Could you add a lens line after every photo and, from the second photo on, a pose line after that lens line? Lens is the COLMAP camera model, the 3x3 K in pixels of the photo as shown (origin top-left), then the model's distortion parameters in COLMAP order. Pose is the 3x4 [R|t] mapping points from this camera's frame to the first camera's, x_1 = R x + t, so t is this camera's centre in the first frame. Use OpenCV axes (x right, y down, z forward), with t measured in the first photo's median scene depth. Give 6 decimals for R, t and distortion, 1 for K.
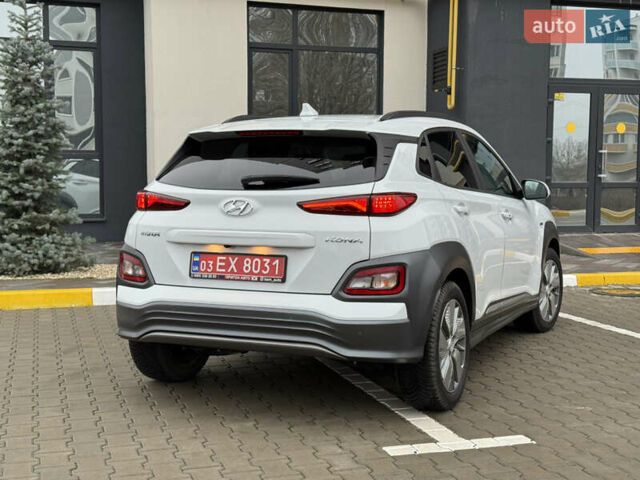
lens RADIAL K [[876.8, 0, 303.6], [0, 876.8, 261.8], [0, 0, 1]] dist [0.098330, 0.000000]
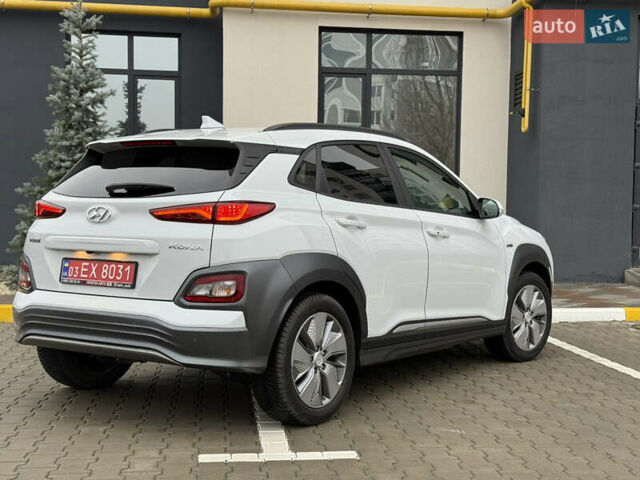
lens RADIAL K [[905.4, 0, 302.9], [0, 905.4, 264.3], [0, 0, 1]] dist [0.126049, 0.000000]
pose [[0.983802, 0.021087, -0.178016, 0.319931], [-0.027705, 0.999011, -0.034776, 0.024221], [0.177107, 0.039144, 0.983413, 0.001805]]
